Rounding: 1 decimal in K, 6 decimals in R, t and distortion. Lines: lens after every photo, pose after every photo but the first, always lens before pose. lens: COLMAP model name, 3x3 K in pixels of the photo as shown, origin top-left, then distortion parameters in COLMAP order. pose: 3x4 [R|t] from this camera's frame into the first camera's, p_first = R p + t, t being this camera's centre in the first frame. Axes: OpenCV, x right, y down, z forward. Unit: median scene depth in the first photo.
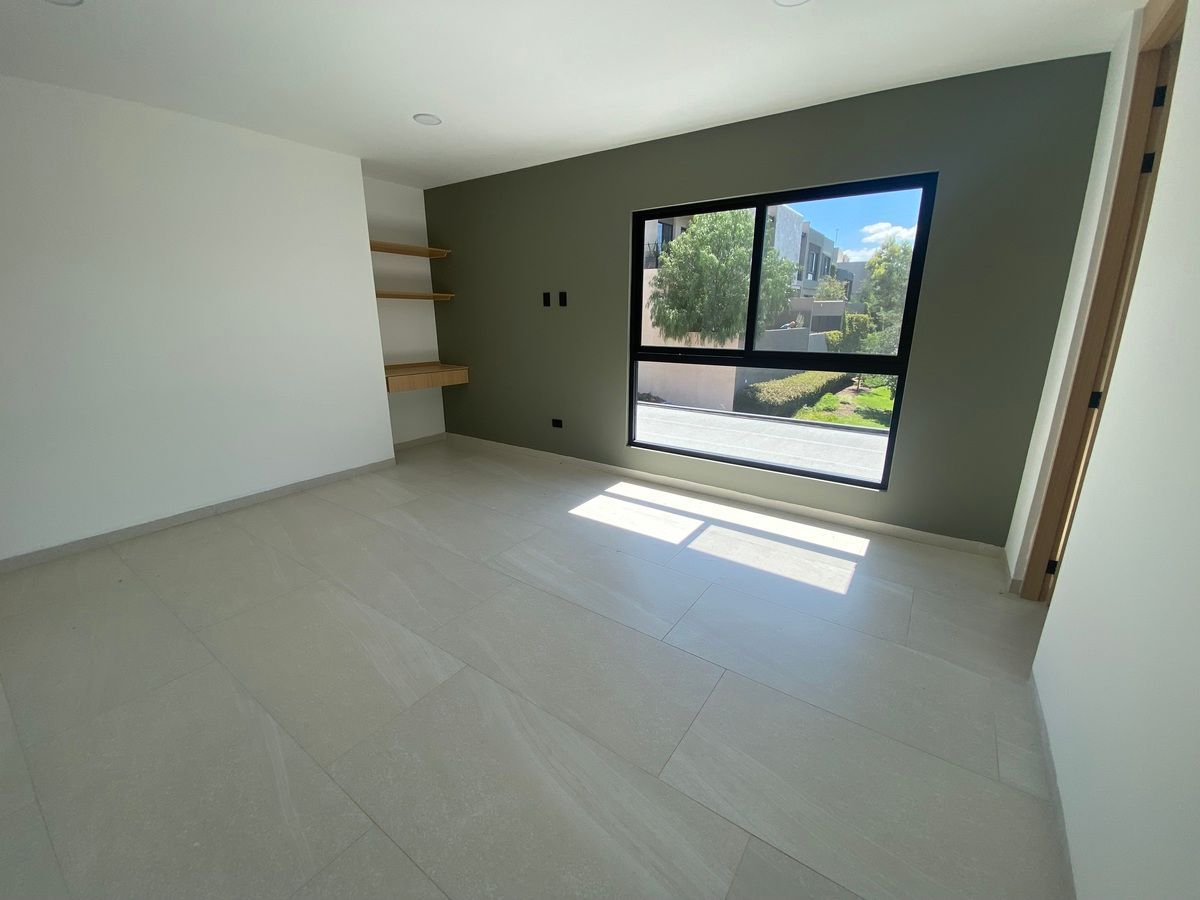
lens RADIAL K [[482.8, 0, 595.9], [0, 482.8, 451.9], [0, 0, 1]] dist [0.019997, -0.019537]
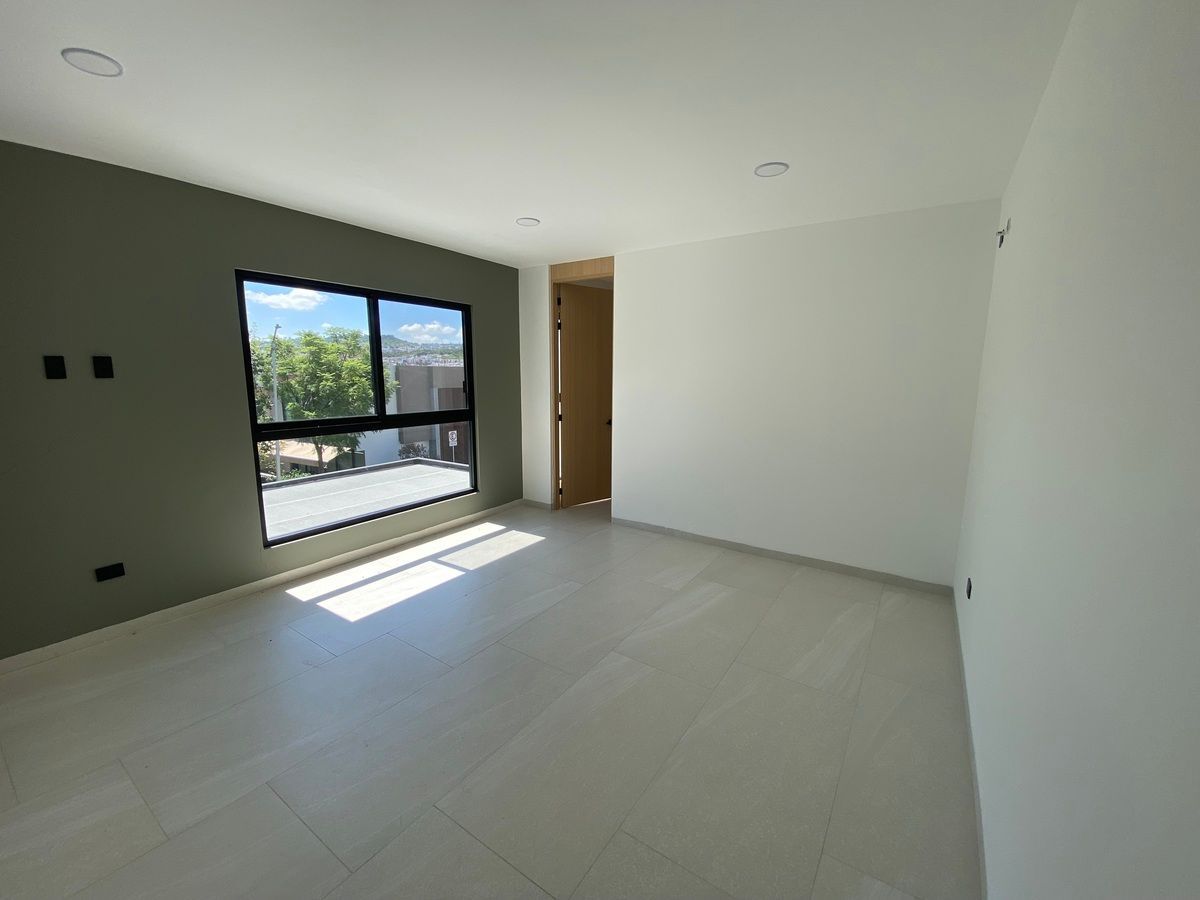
lens RADIAL K [[480.8, 0, 620.5], [0, 480.8, 436.9], [0, 0, 1]] dist [-0.034984, 0.000098]
pose [[-0.072093, -0.135217, 0.988190, -0.157305], [0.263008, 0.953124, 0.149607, -0.033021], [-0.962096, 0.270687, -0.033150, 0.092725]]
